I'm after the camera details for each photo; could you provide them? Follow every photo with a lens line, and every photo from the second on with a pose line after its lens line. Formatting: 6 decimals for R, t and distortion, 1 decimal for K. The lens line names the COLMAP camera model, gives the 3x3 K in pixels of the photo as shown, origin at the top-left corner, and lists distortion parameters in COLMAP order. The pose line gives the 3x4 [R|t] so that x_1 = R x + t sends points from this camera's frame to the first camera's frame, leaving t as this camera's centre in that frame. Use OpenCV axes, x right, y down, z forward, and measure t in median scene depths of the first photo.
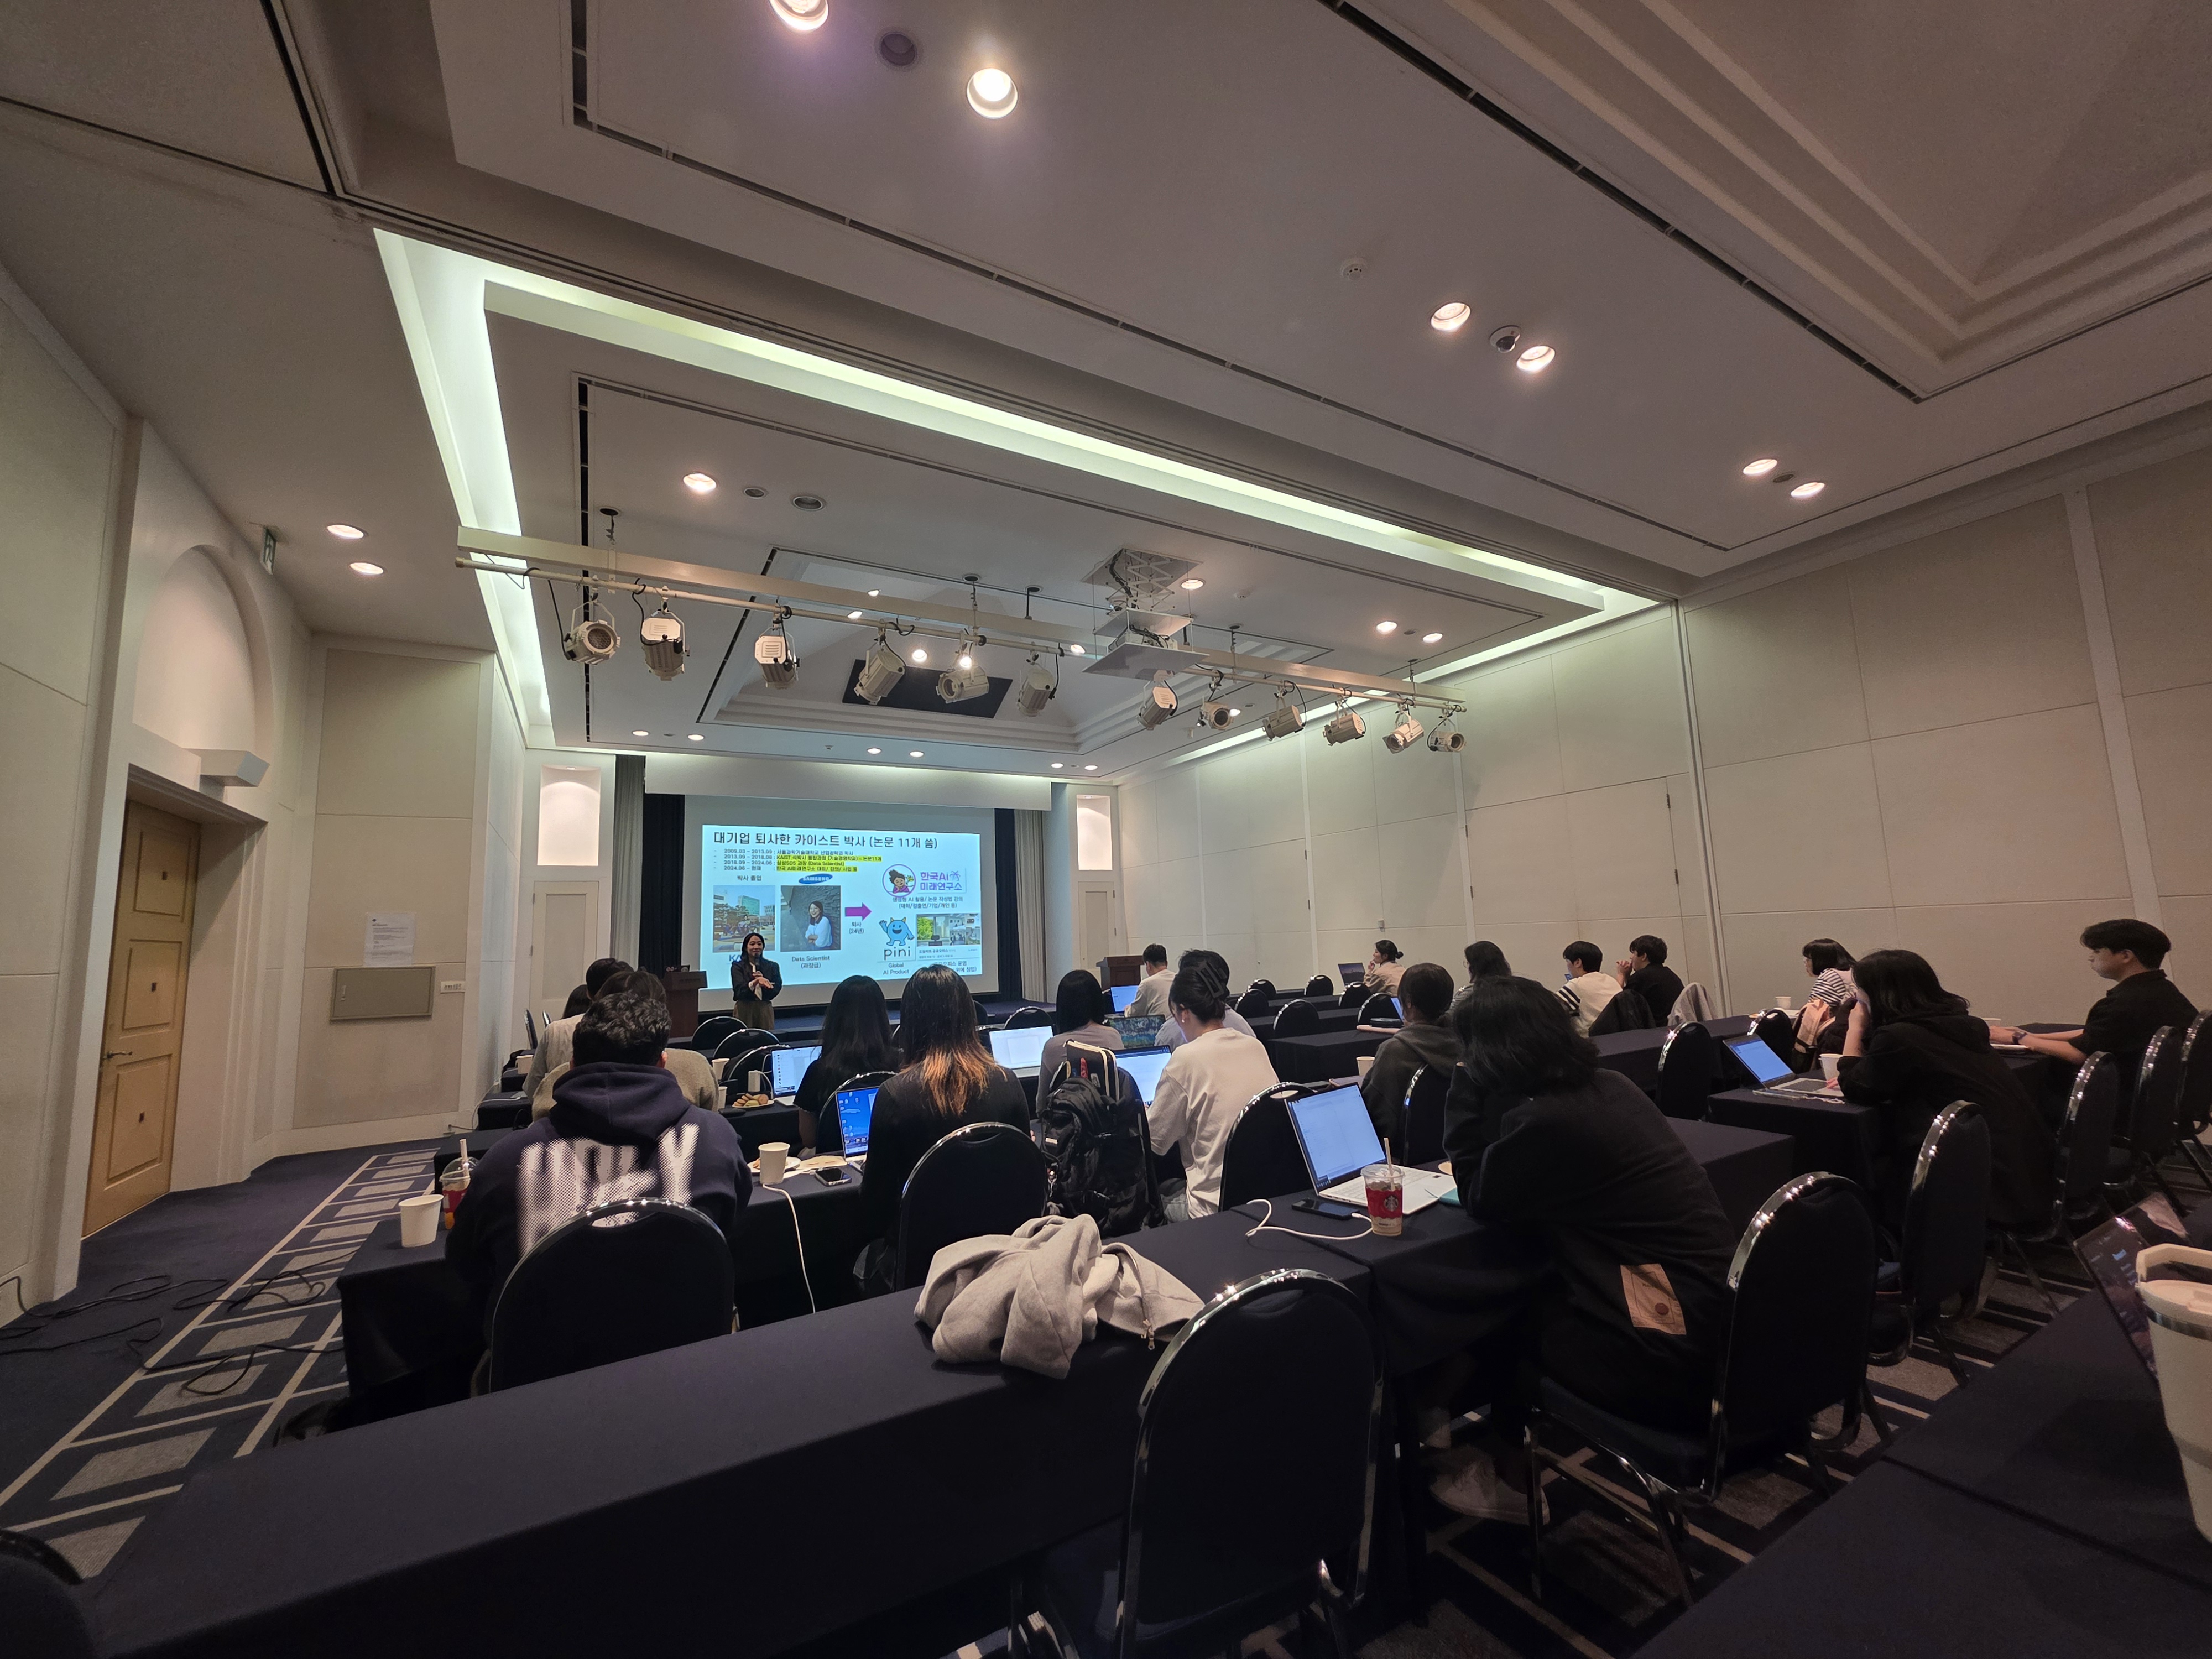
lens RADIAL K [[877.8, 0, 1111.1], [0, 877.8, 833.7], [0, 0, 1]] dist [0.003397, -0.003198]
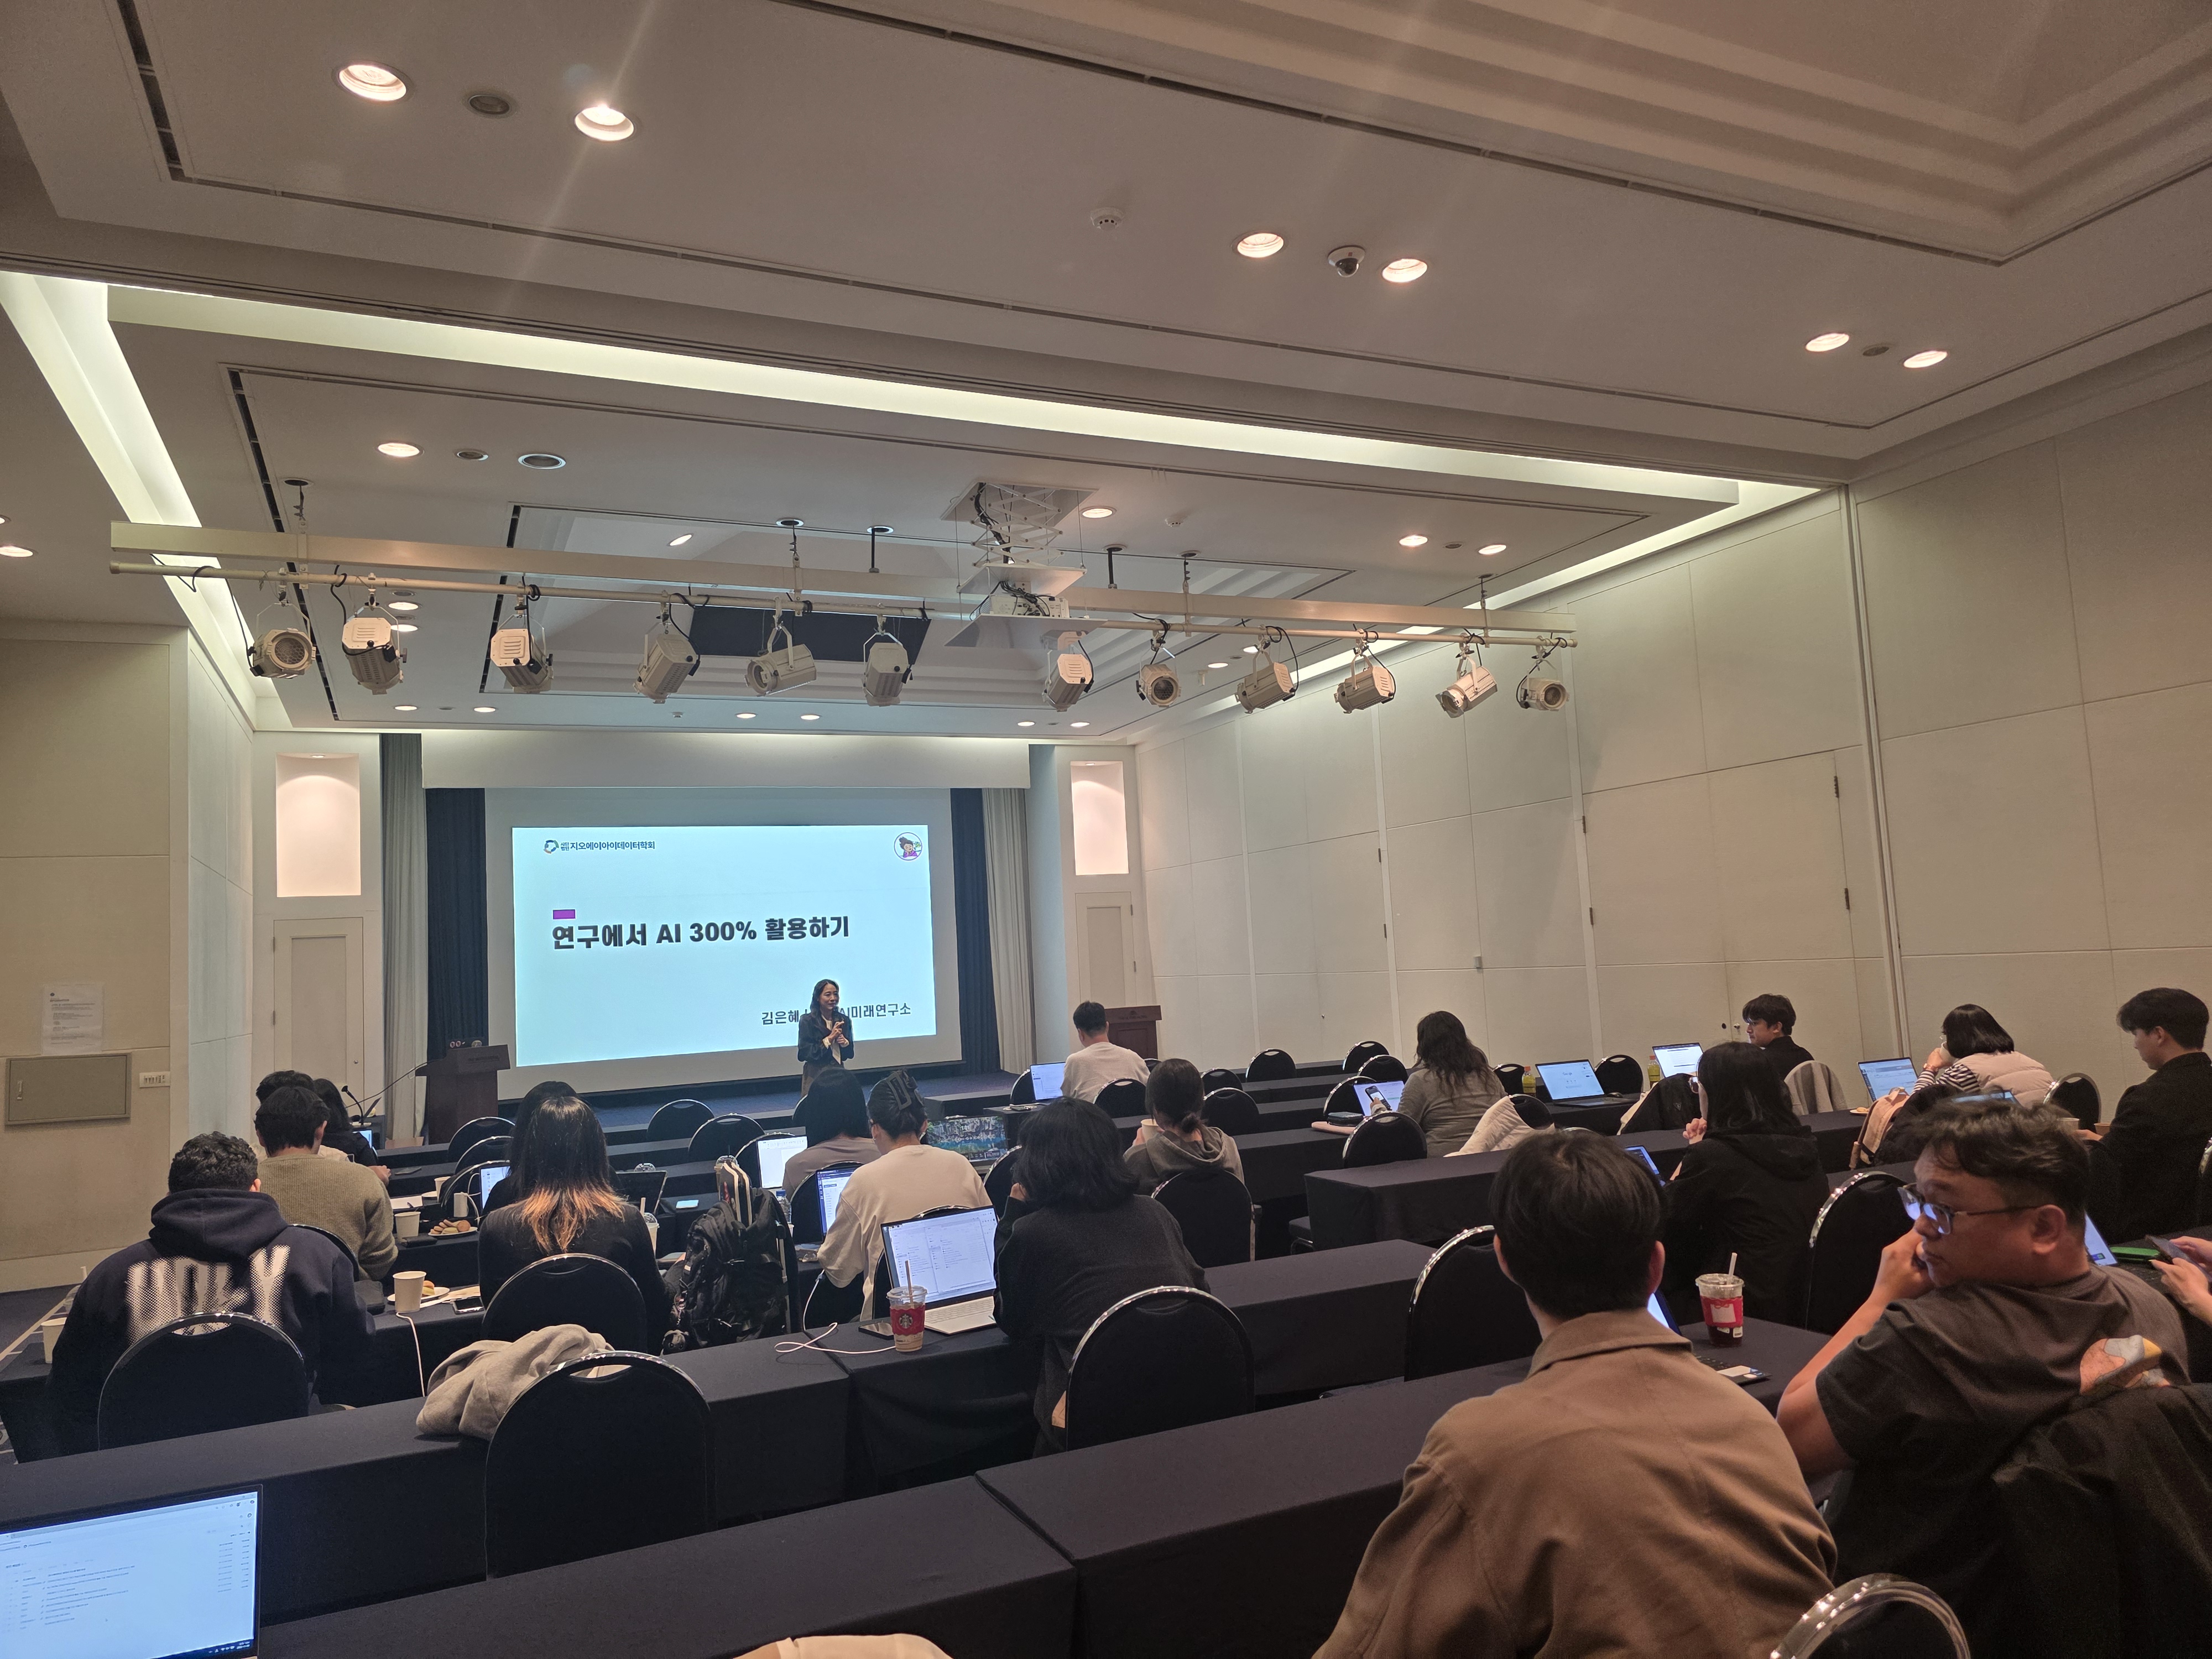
lens RADIAL K [[1472.5, 0, 1116.9], [0, 1472.5, 842.4], [0, 0, 1]] dist [0.071601, -0.070529]
pose [[0.995414, -0.023808, -0.092646, 0.223918], [0.027789, 0.998734, 0.041926, -0.067538], [0.091530, -0.044308, 0.994816, -0.224378]]
